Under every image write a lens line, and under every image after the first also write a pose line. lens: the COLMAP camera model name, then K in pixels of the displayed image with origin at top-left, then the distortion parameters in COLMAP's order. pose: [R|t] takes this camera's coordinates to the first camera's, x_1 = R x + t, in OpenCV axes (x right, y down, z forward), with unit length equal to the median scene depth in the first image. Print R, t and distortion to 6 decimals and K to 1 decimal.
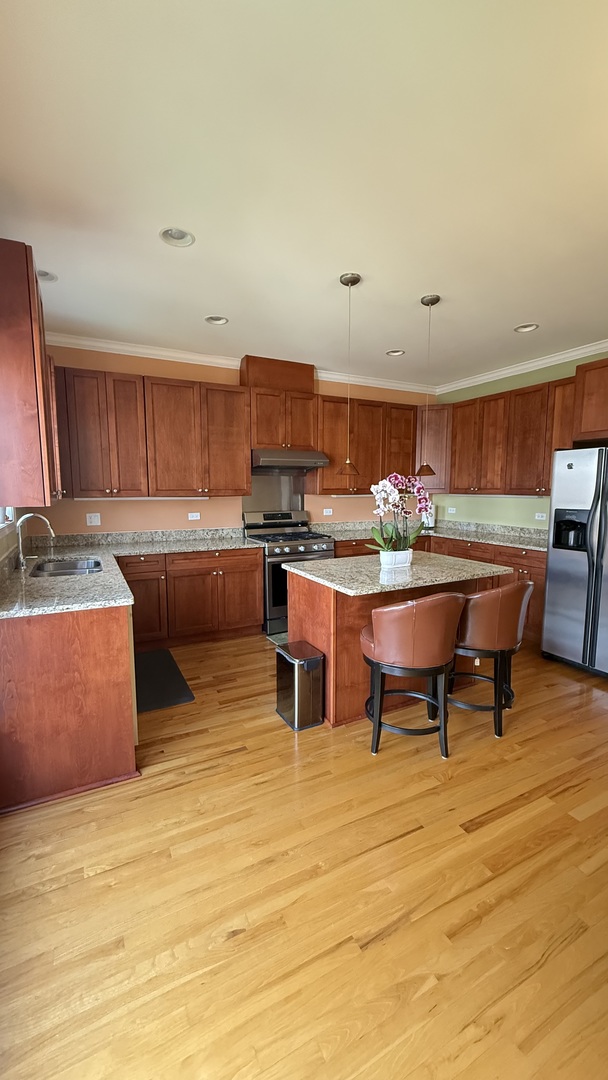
lens RADIAL K [[431.7, 0, 304.0], [0, 431.7, 540.0], [0, 0, 1]] dist [-0.000385, 0.000338]
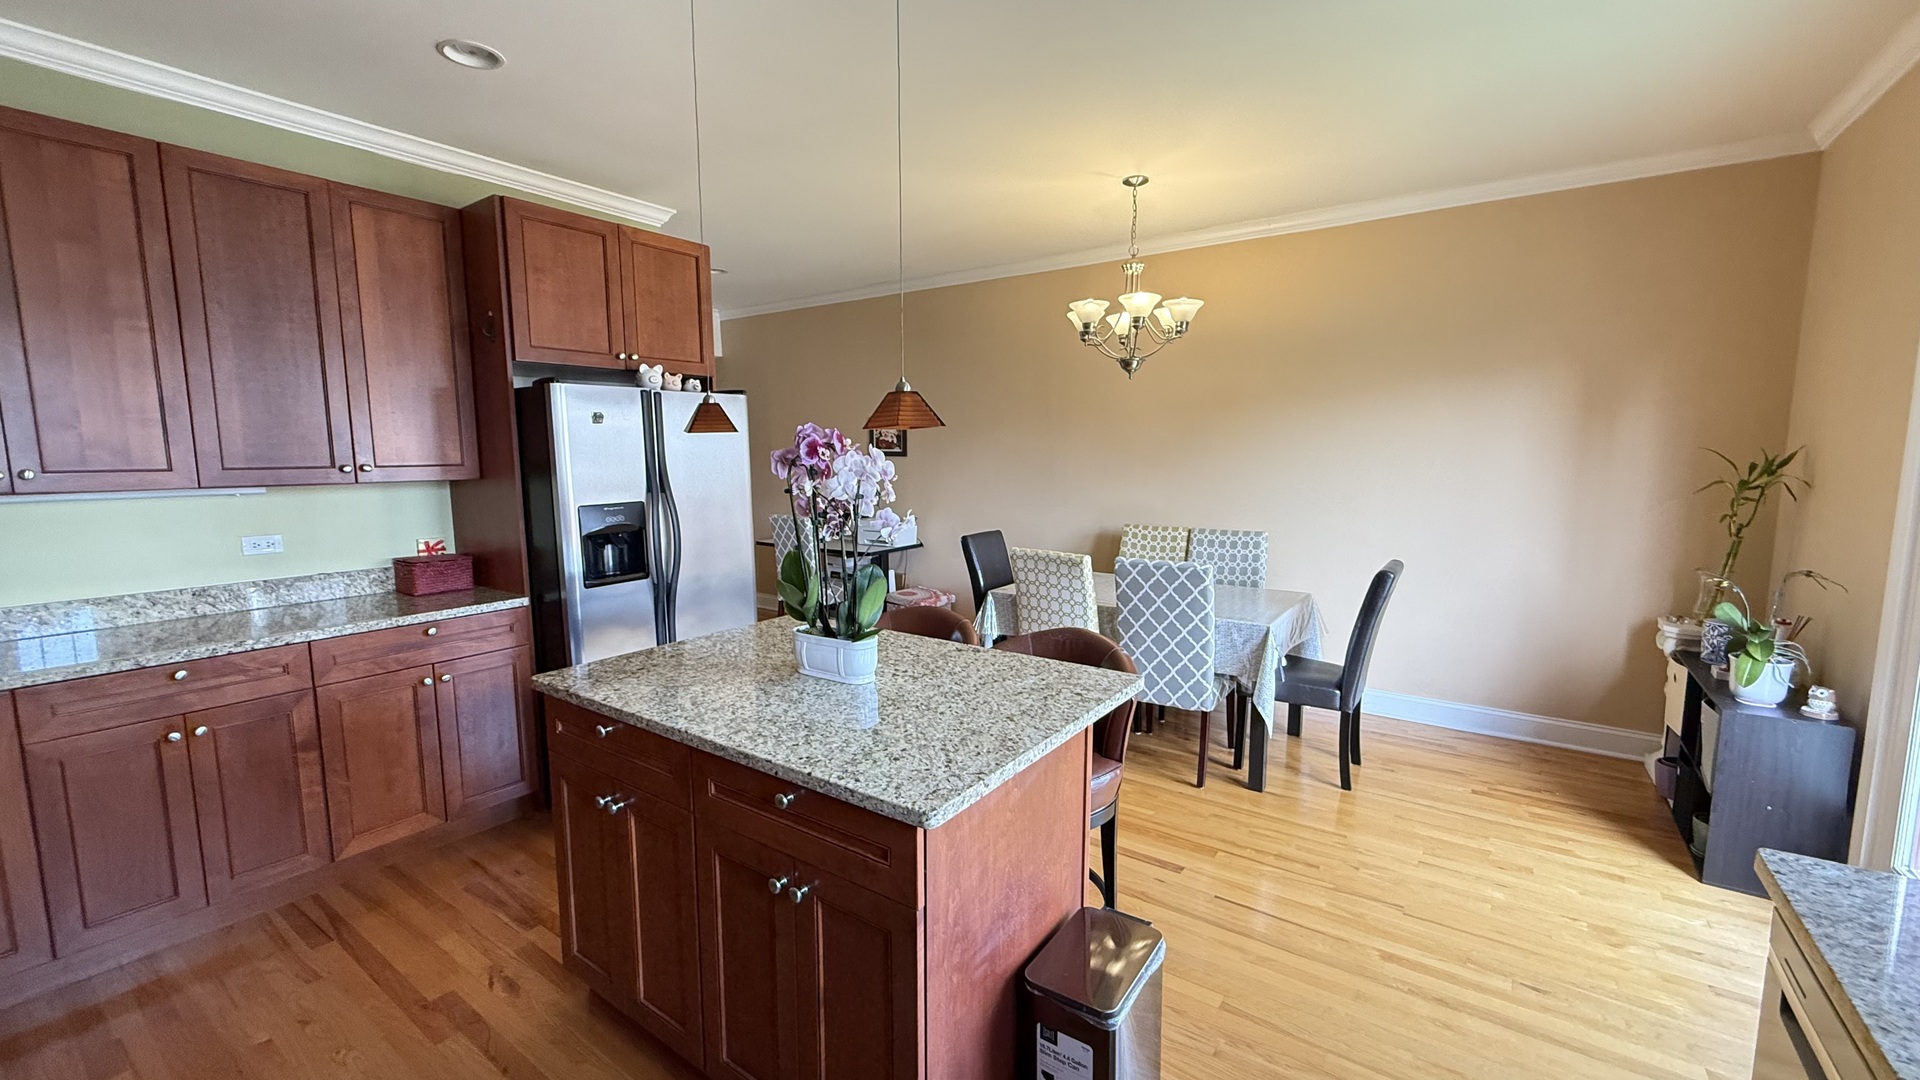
lens RADIAL K [[767.6, 0, 960.0], [0, 767.6, 540.0], [0, 0, 1]] dist [-0.000385, 0.000338]
pose [[-0.461241, -0.105192, 0.881017, -0.283476], [0.113457, 0.977804, 0.176147, -0.108851], [-0.879991, 0.181204, -0.439068, 0.805345]]
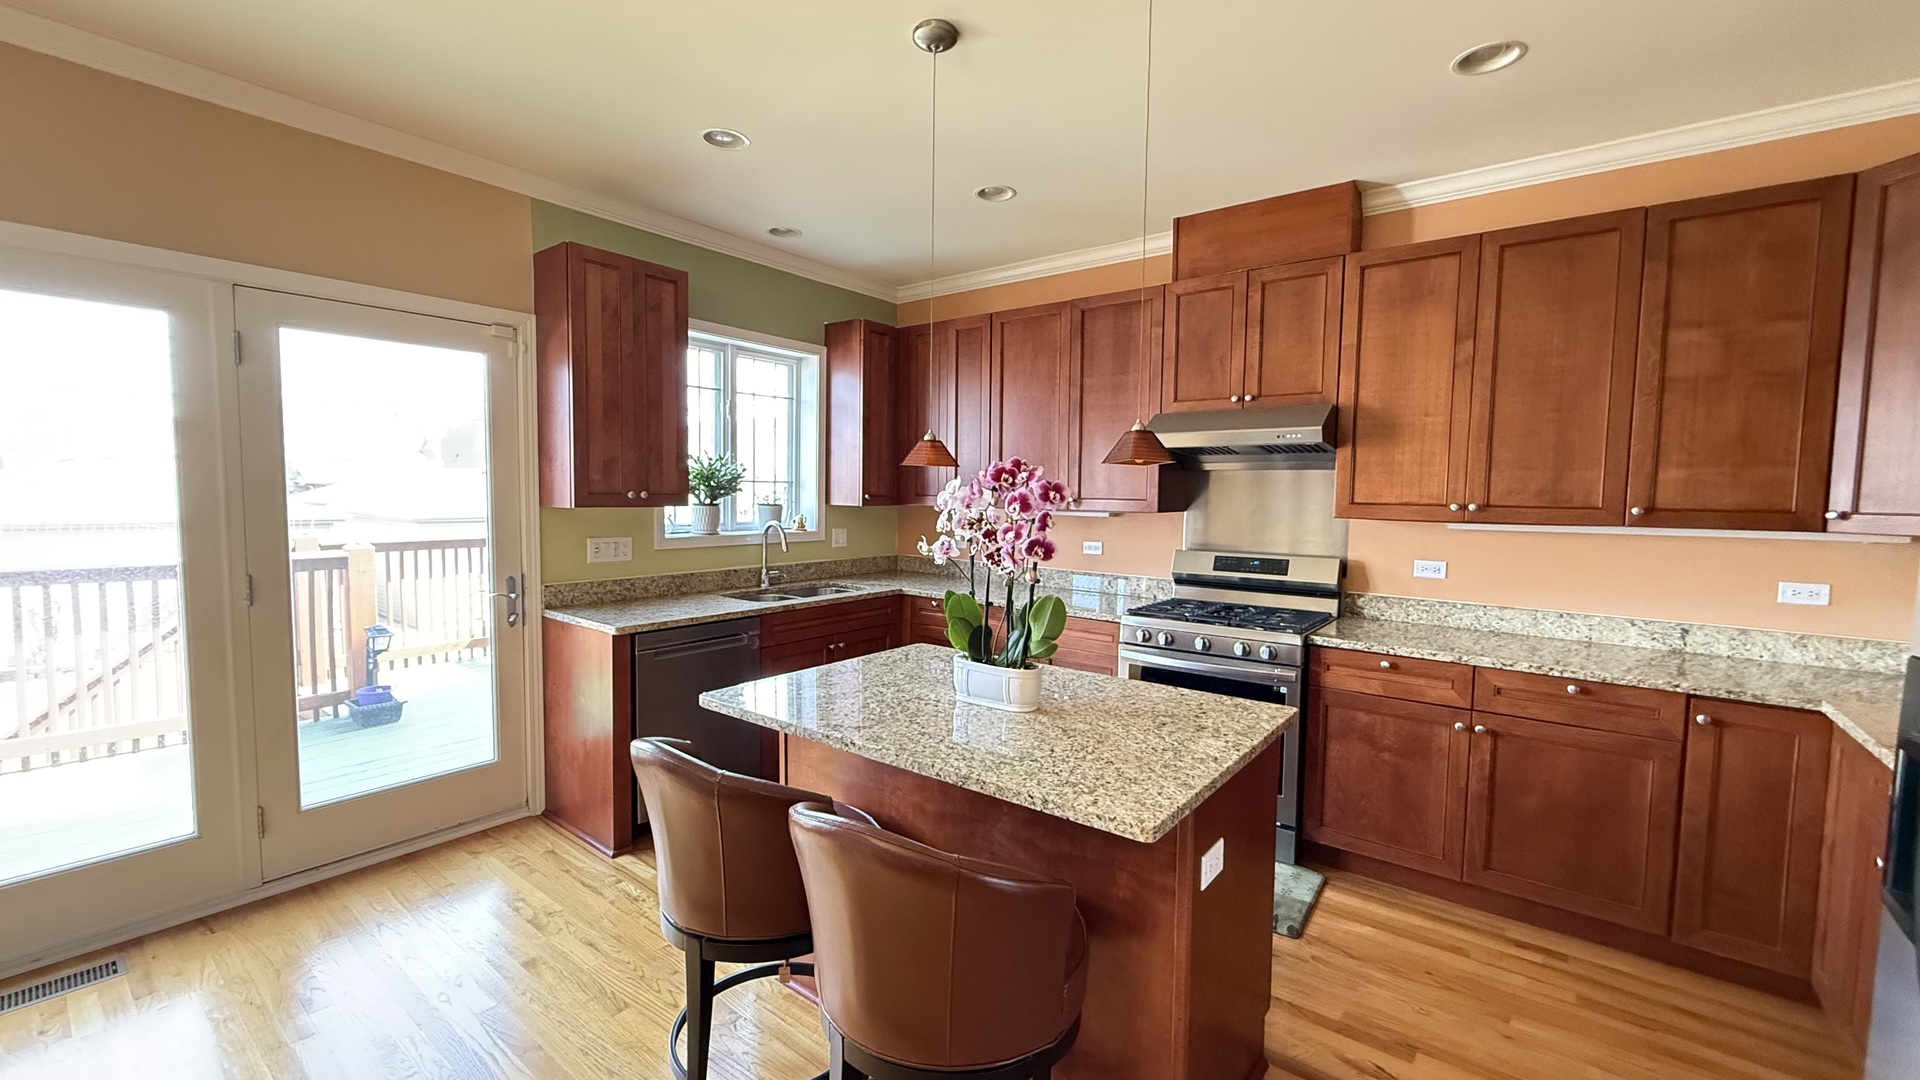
lens RADIAL K [[767.6, 0, 960.0], [0, 767.6, 540.0], [0, 0, 1]] dist [-0.000385, 0.000338]
pose [[0.415415, 0.067494, -0.907125, 0.548246], [-0.125240, 0.991990, 0.016455, -0.060422], [0.900969, 0.106773, 0.420540, 0.460128]]
